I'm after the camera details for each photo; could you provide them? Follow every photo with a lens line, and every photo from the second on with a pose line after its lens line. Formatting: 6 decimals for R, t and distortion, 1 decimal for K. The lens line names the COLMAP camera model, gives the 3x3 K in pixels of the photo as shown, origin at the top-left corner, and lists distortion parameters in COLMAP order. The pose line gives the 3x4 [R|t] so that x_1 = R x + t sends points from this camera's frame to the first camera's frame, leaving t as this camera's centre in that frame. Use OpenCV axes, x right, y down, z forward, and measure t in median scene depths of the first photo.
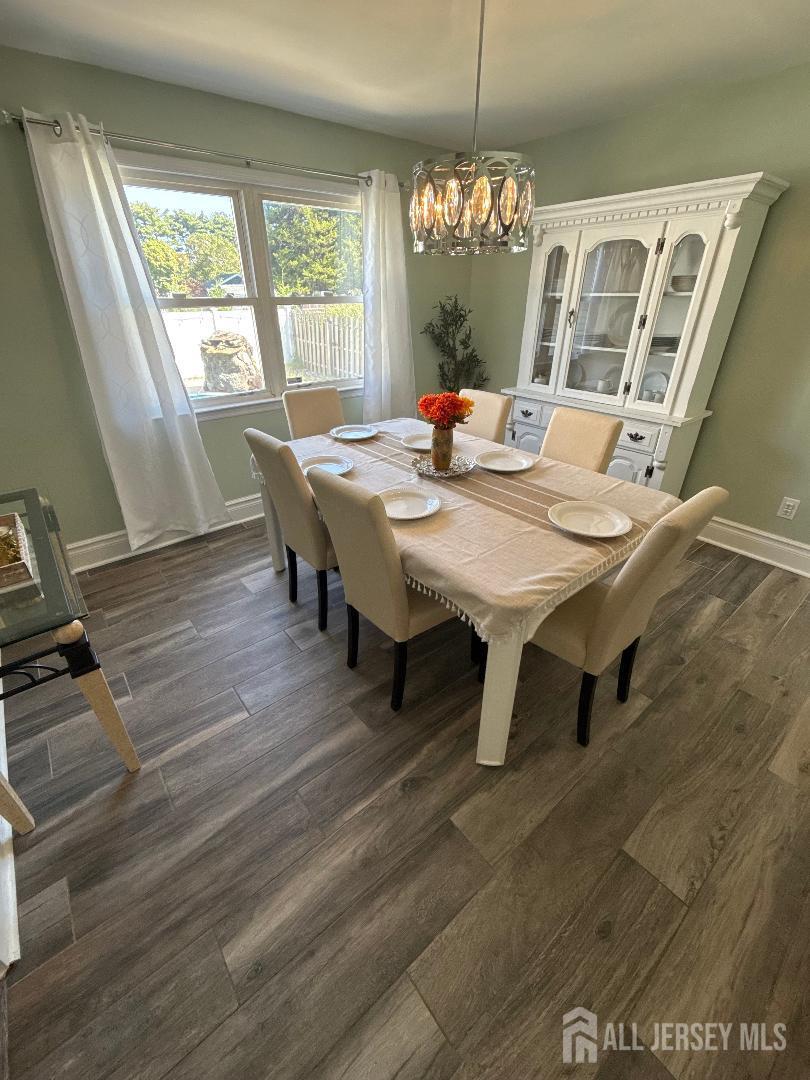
lens RADIAL K [[450.7, 0, 403.5], [0, 450.7, 541.8], [0, 0, 1]] dist [-0.002918, -0.000237]
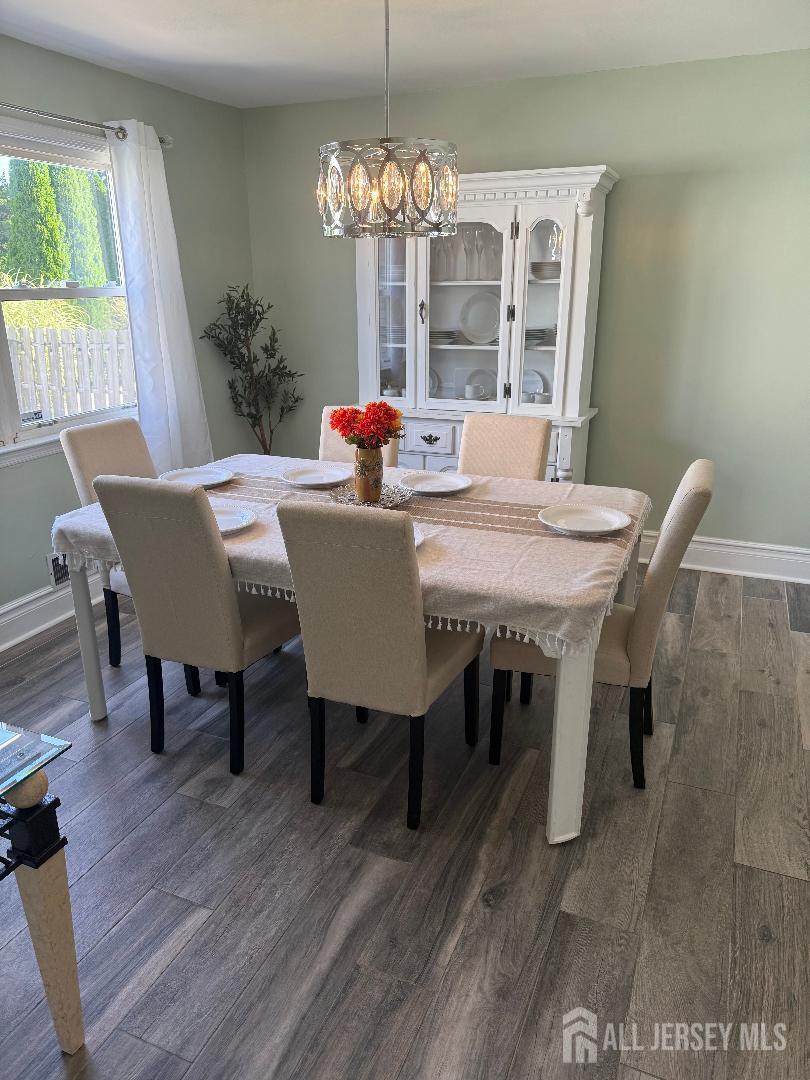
lens RADIAL K [[771.1, 0, 408.2], [0, 771.1, 547.2], [0, 0, 1]] dist [0.029167, -0.040829]
pose [[0.883318, -0.155945, 0.442074, -0.411766], [0.231569, 0.965106, -0.122256, 0.078241], [-0.407583, 0.210362, 0.888608, -0.136662]]
